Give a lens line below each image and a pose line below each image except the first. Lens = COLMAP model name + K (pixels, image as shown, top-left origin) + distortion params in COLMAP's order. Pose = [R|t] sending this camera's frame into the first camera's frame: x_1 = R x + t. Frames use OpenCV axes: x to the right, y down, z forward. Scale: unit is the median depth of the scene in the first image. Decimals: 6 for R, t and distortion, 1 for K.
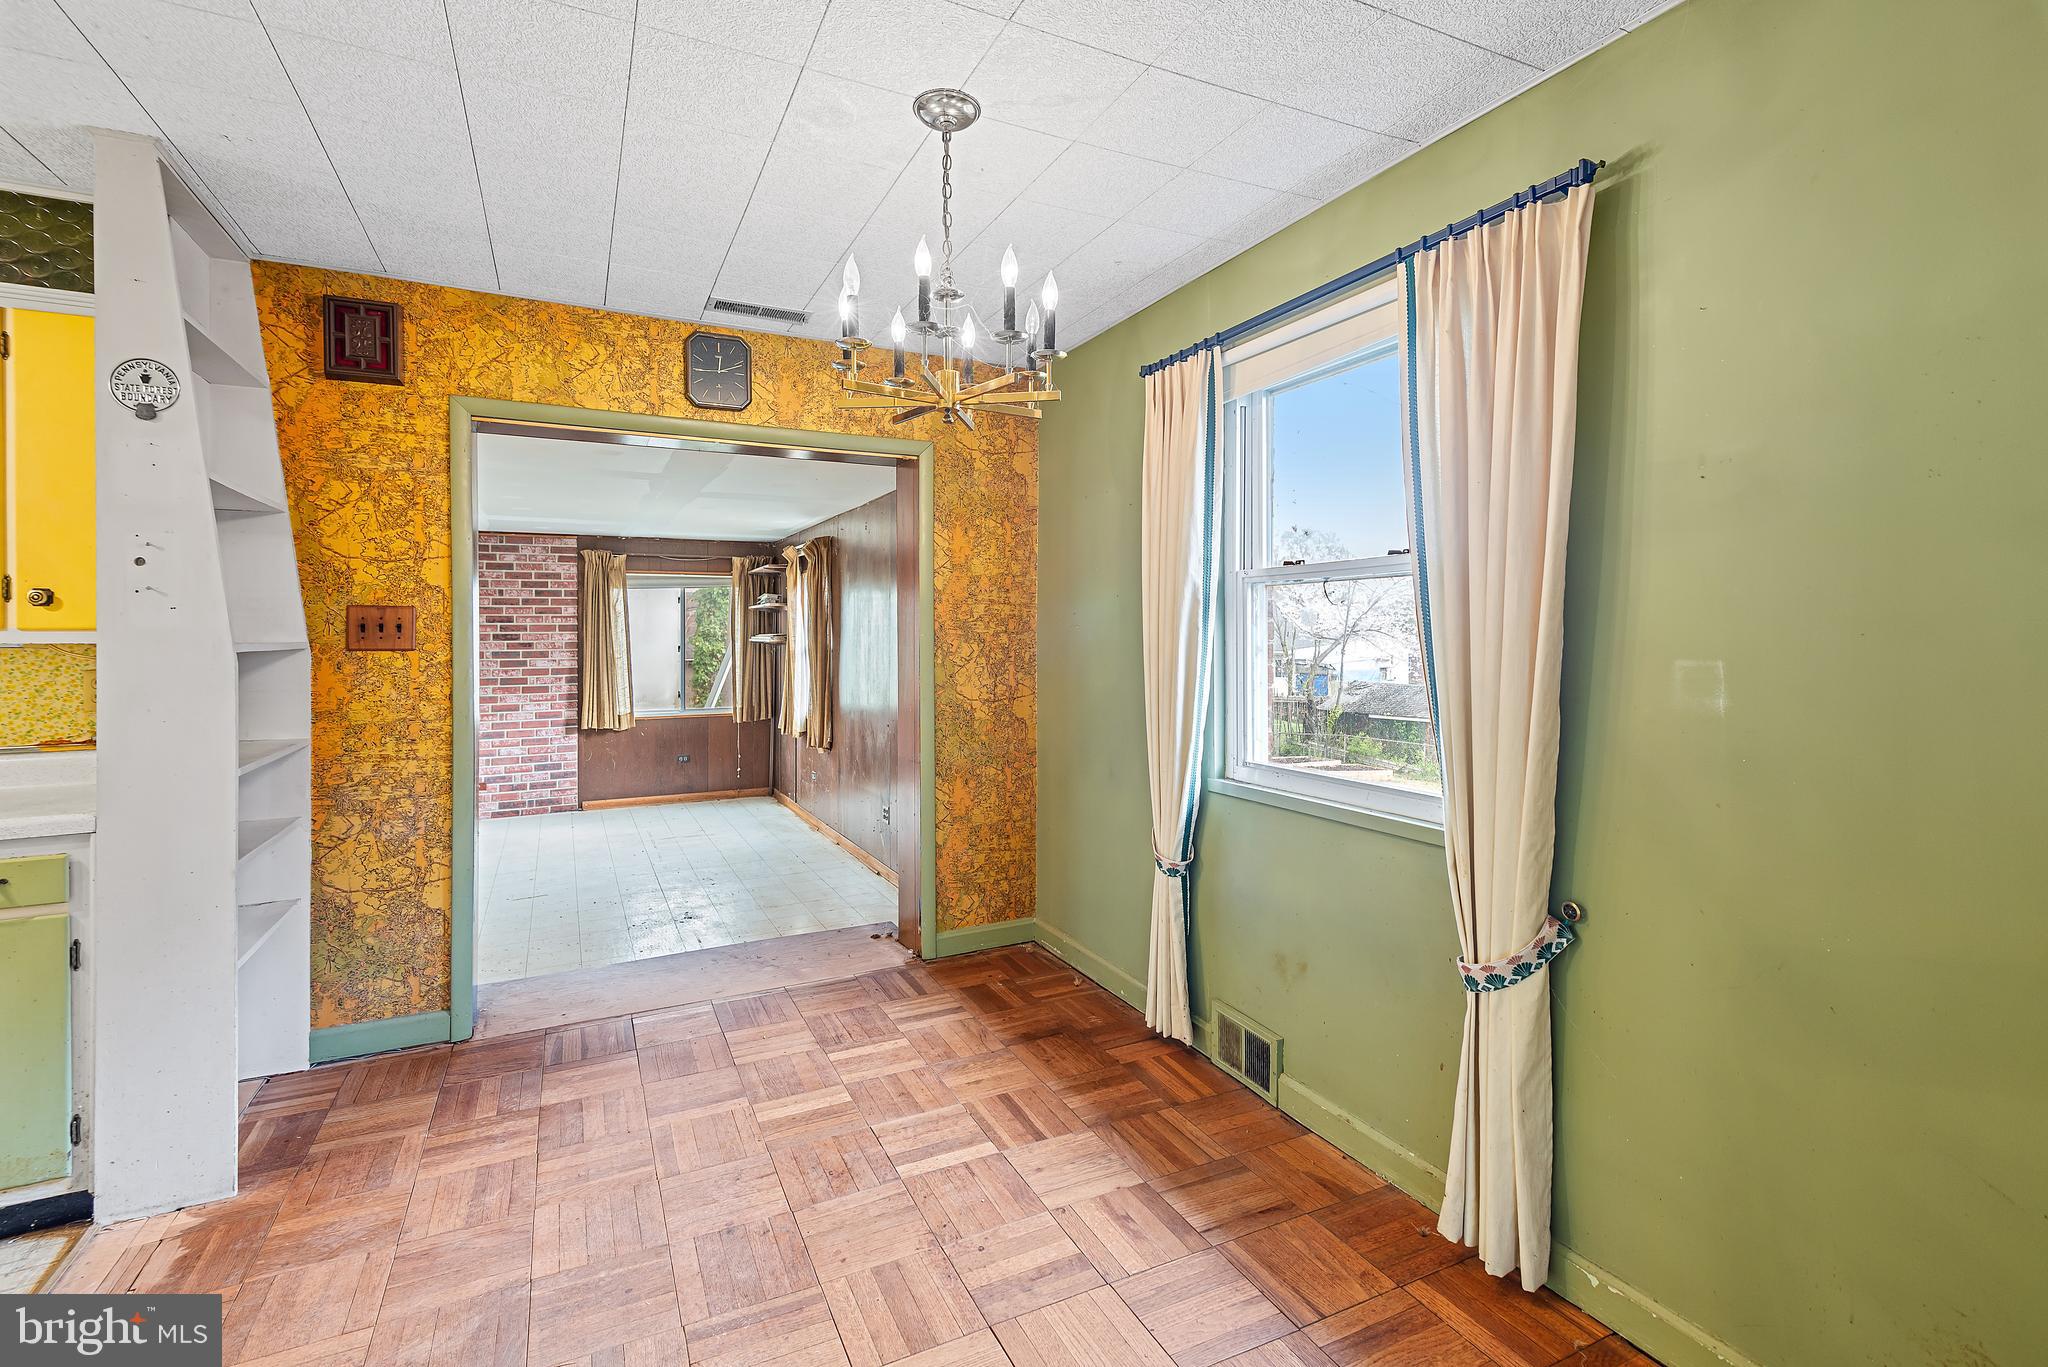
lens RADIAL K [[930.7, 0, 1014.9], [0, 930.7, 633.8], [0, 0, 1]] dist [0.035320, -0.018352]
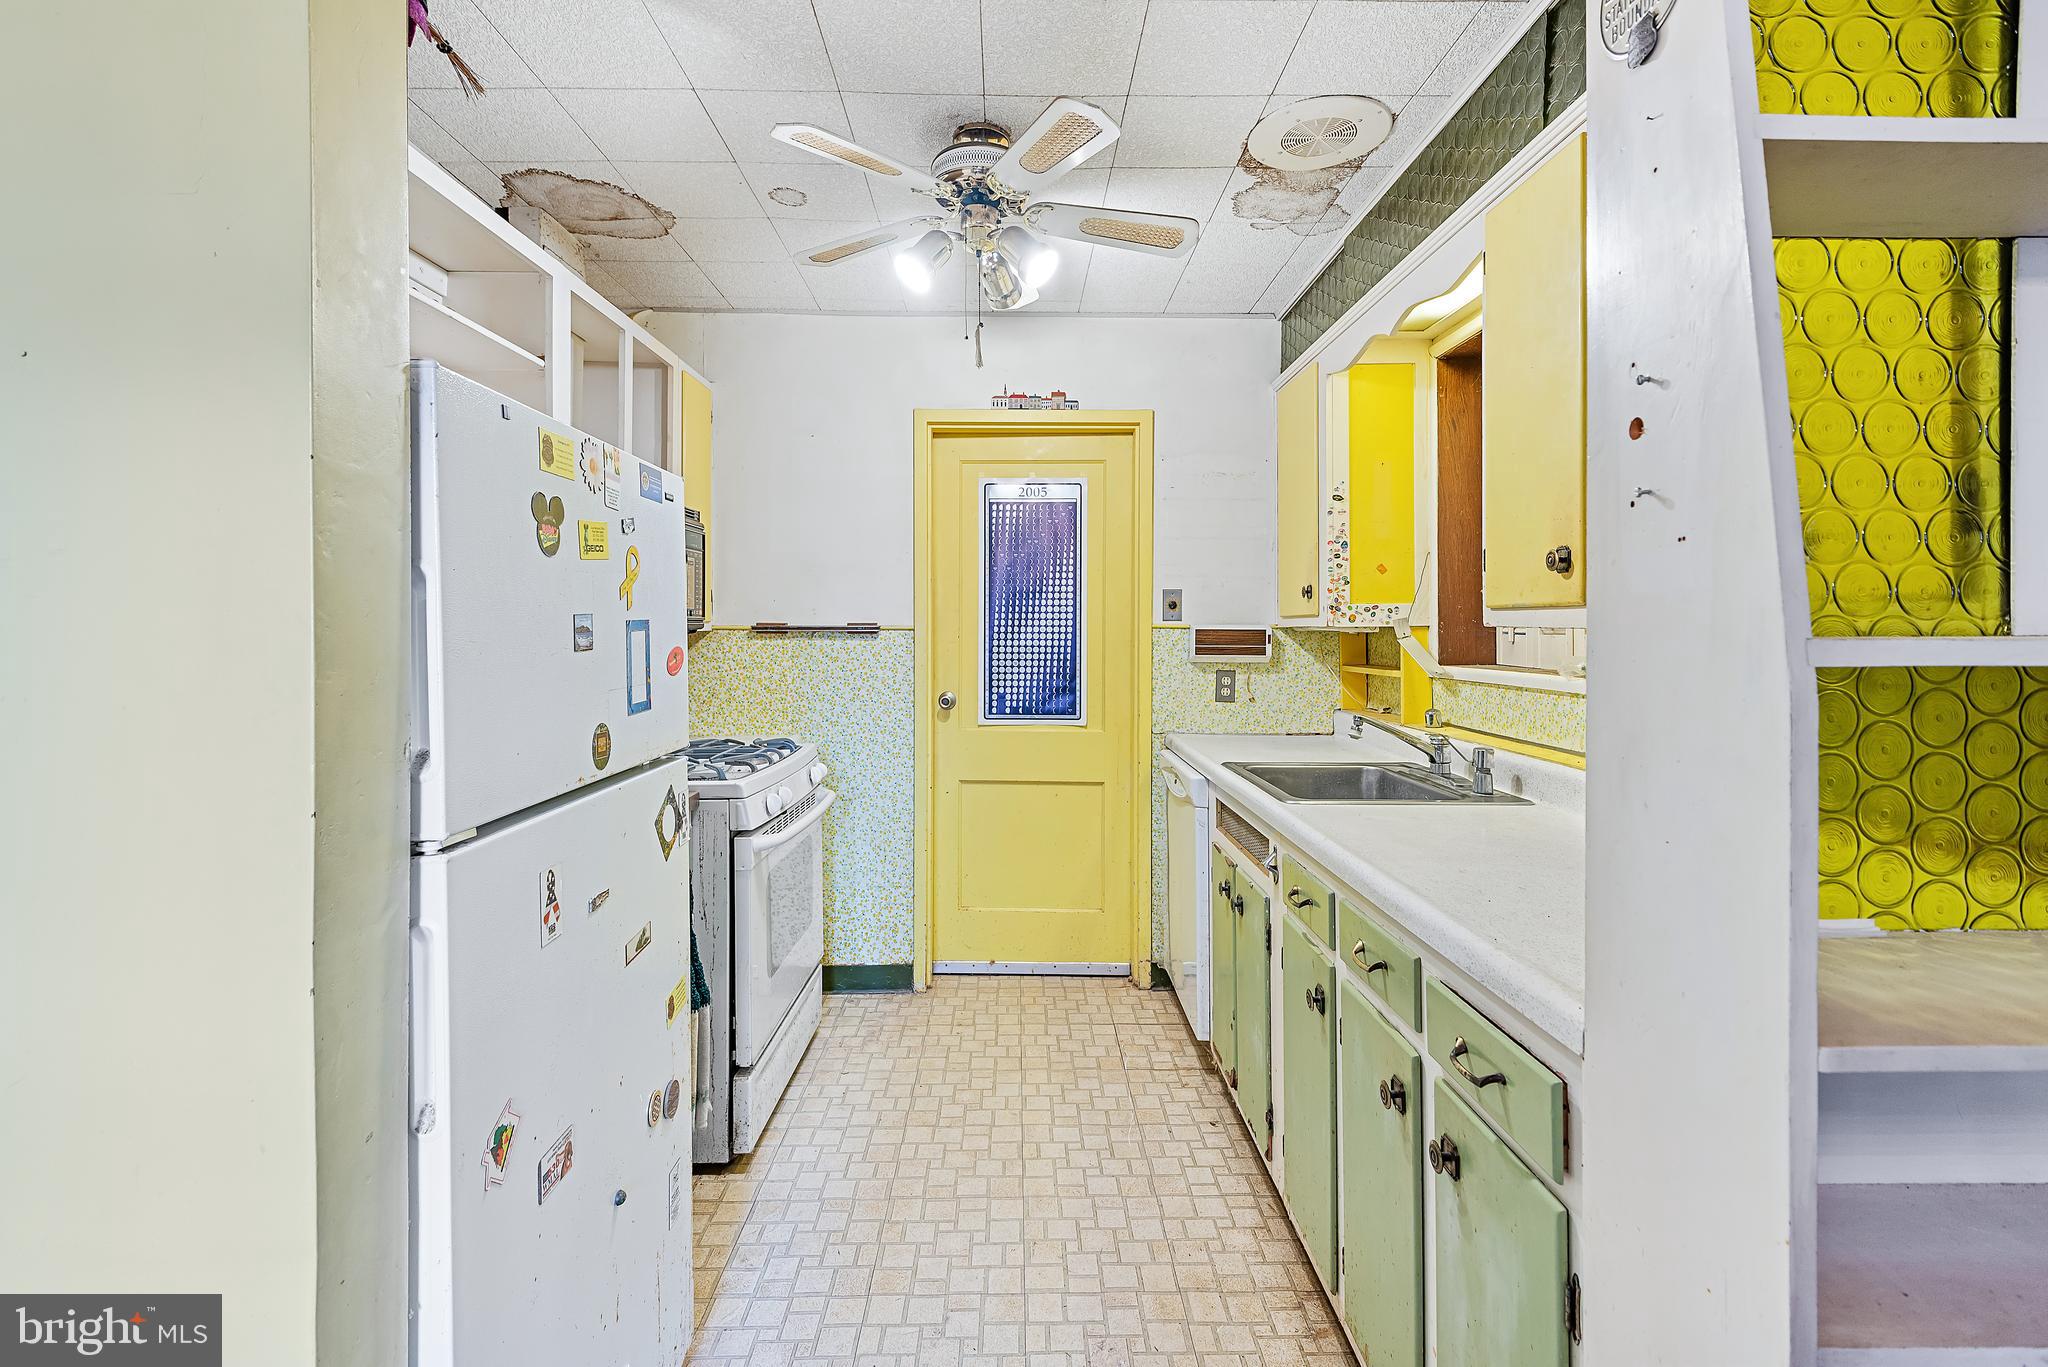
lens RADIAL K [[928.7, 0, 1027.6], [0, 928.7, 628.8], [0, 0, 1]] dist [0.040179, -0.019024]
pose [[-0.420040, 0.006879, -0.907479, -0.327566], [0.002280, 0.999976, 0.006525, 0.003496], [0.907503, 0.000671, -0.420046, 0.671931]]
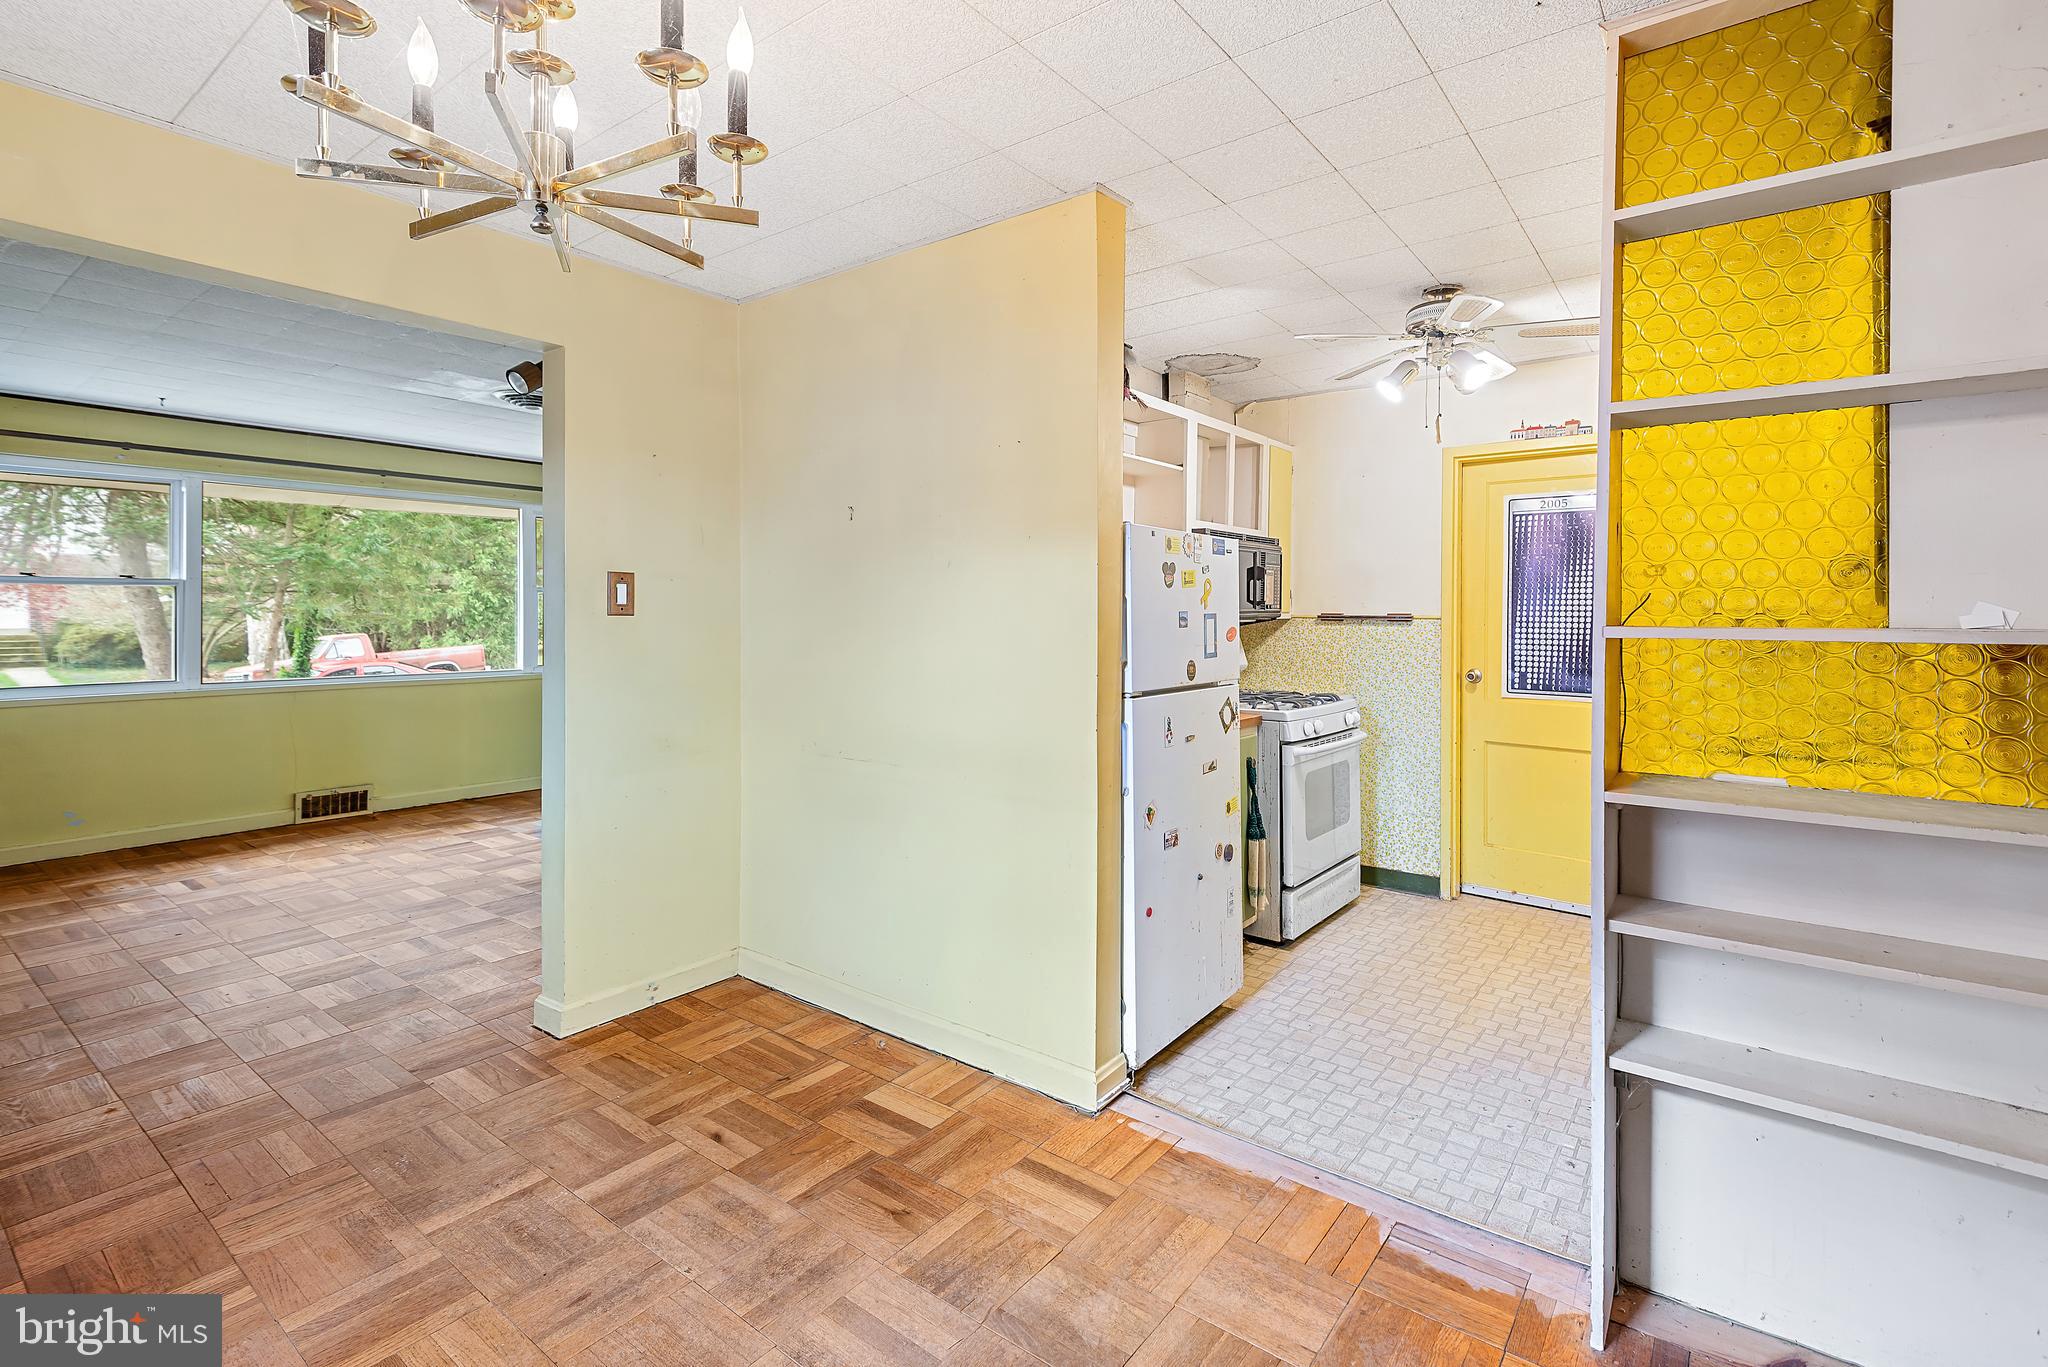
lens RADIAL K [[942.7, 0, 1037.5], [0, 942.7, 612.5], [0, 0, 1]] dist [0.036255, -0.019302]
pose [[-0.888421, 0.000848, -0.459028, -0.050599], [-0.000527, 0.999996, 0.002867, -0.002382], [0.459029, 0.002789, -0.888417, 1.101133]]
